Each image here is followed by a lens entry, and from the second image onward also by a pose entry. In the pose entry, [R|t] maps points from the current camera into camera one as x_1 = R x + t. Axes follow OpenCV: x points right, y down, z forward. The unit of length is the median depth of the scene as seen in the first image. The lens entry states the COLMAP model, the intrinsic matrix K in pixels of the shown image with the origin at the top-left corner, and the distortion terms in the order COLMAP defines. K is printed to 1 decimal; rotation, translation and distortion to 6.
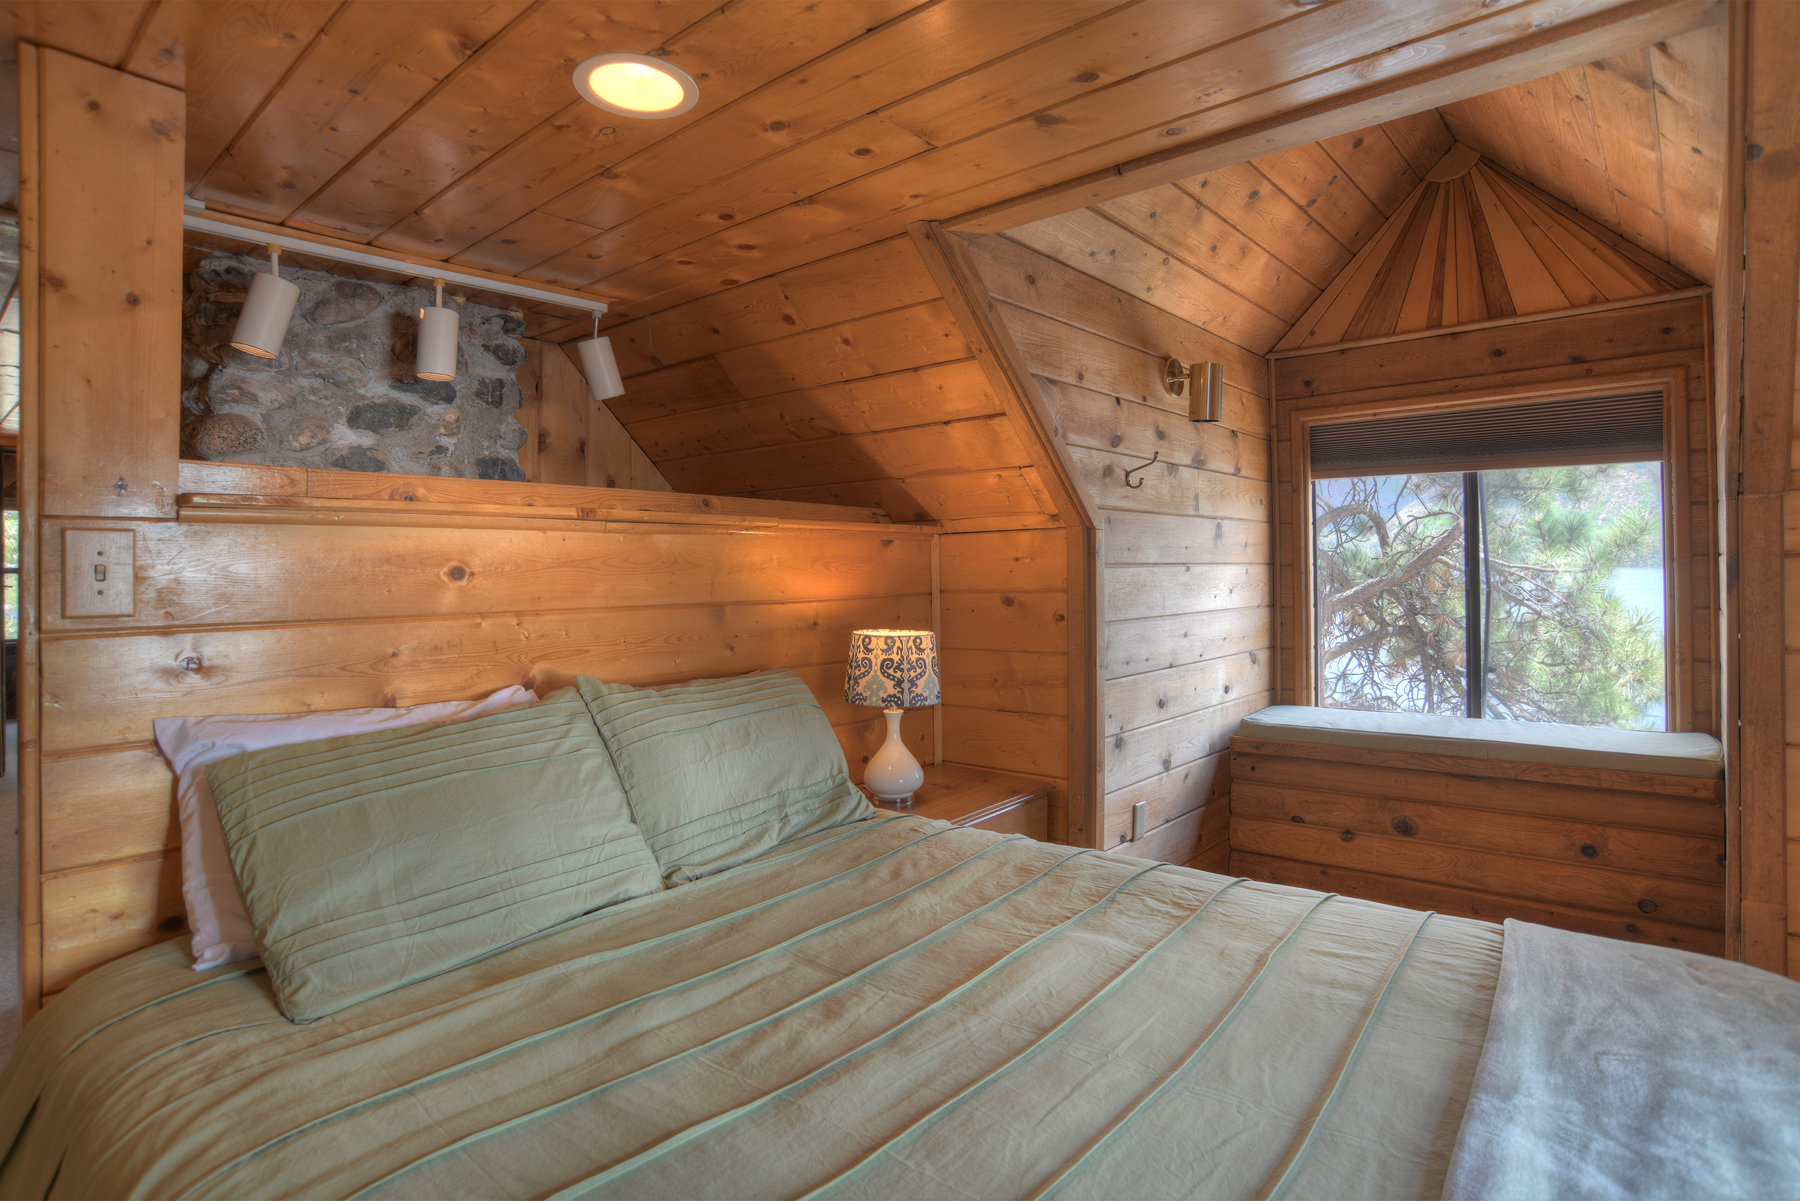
lens RADIAL K [[935.7, 0, 897.2], [0, 935.7, 589.4], [0, 0, 1]] dist [-0.068854, 0.029767]
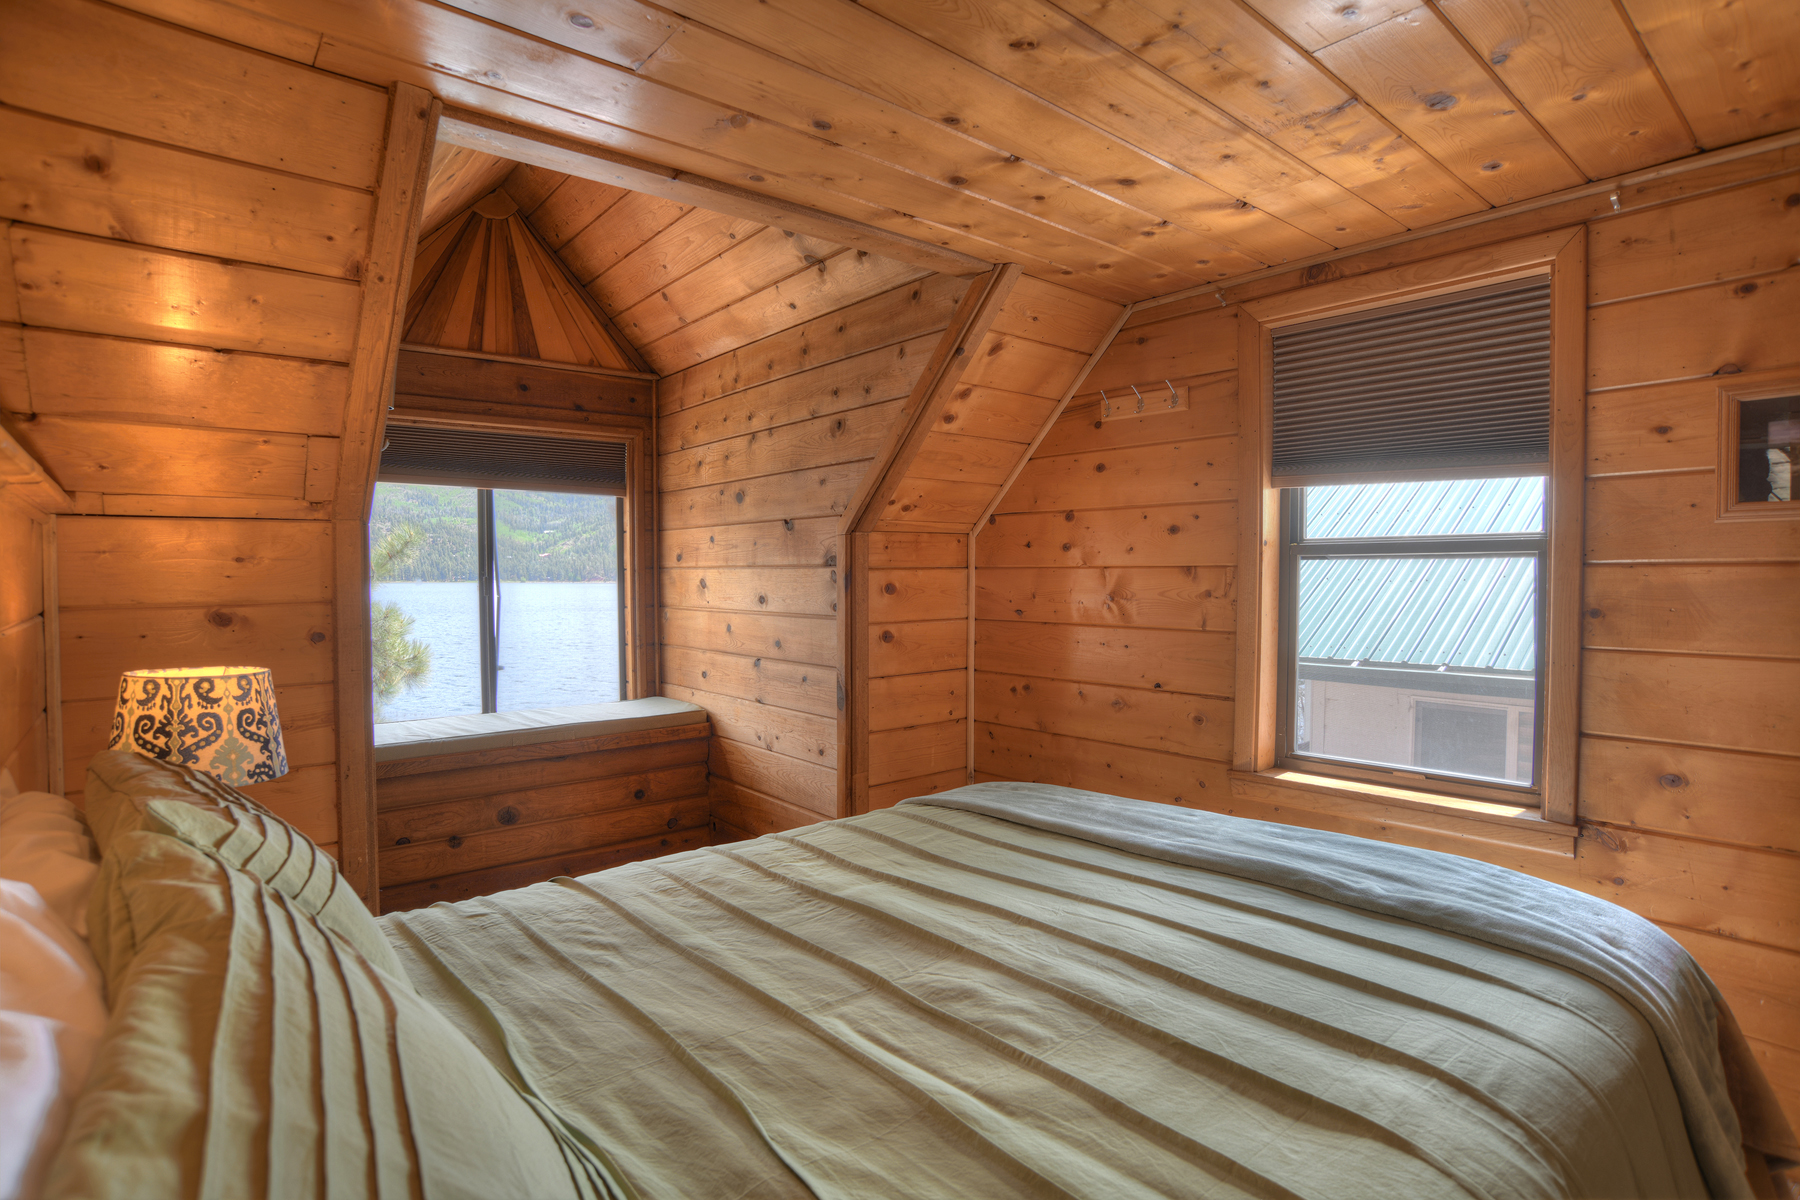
lens RADIAL K [[935.7, 0, 931.1], [0, 935.7, 610.2], [0, 0, 1]] dist [-0.068854, 0.029767]
pose [[0.145356, -0.027994, 0.988983, -0.468365], [0.019761, 0.999482, 0.025387, -0.000526], [-0.989182, 0.015853, 0.145834, 0.374644]]
